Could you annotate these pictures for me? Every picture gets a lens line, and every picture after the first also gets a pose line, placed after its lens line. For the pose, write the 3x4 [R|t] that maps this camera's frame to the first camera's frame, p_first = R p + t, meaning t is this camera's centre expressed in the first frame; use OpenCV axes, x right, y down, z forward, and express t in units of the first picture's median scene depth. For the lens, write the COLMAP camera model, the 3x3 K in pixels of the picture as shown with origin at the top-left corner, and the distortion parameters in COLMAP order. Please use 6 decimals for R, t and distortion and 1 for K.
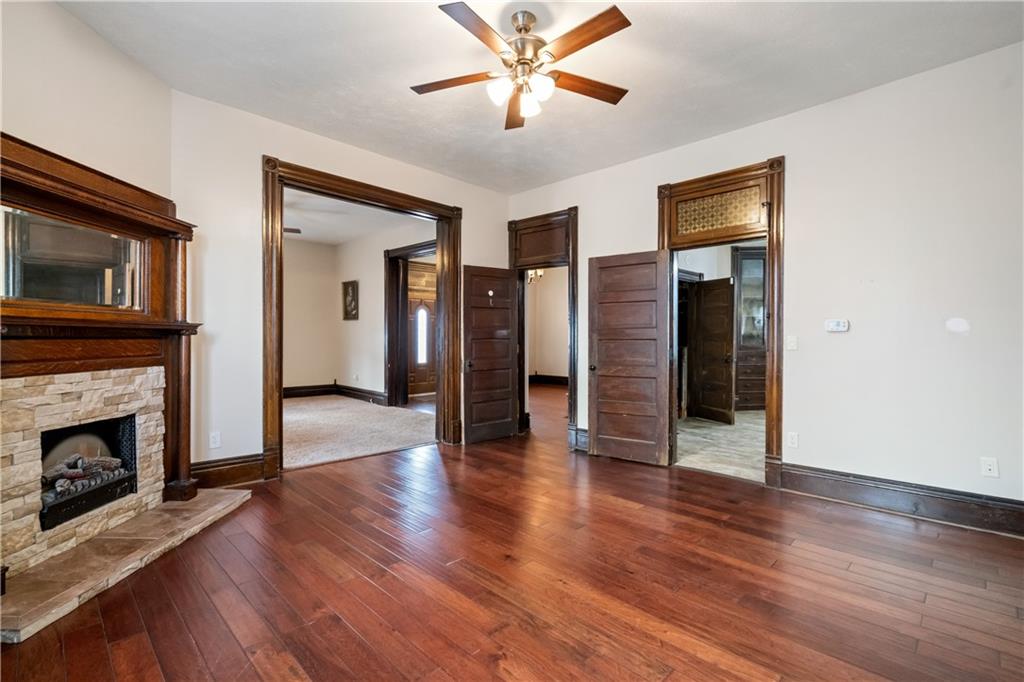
lens RADIAL K [[468.6, 0, 513.7], [0, 468.6, 337.0], [0, 0, 1]] dist [-0.000239, 0.000077]
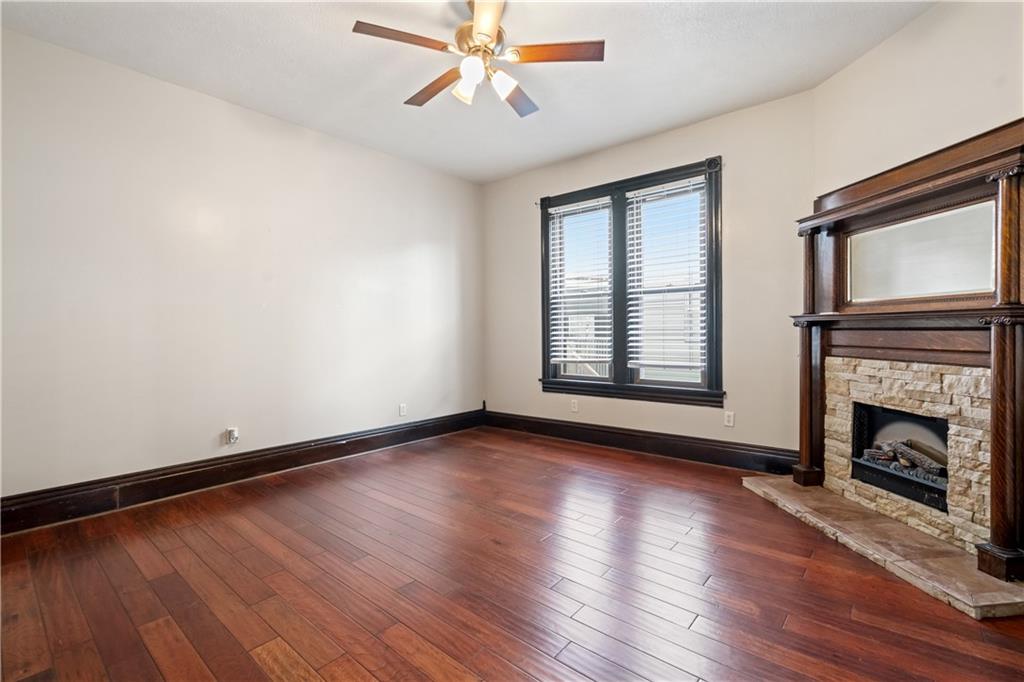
lens RADIAL K [[468.6, 0, 517.0], [0, 468.6, 337.2], [0, 0, 1]] dist [-0.000239, 0.000077]
pose [[-0.996931, 0.003121, -0.078223, 0.024724], [0.002105, 0.999912, 0.013061, 0.004342], [0.078257, 0.012857, -0.996850, 1.942727]]
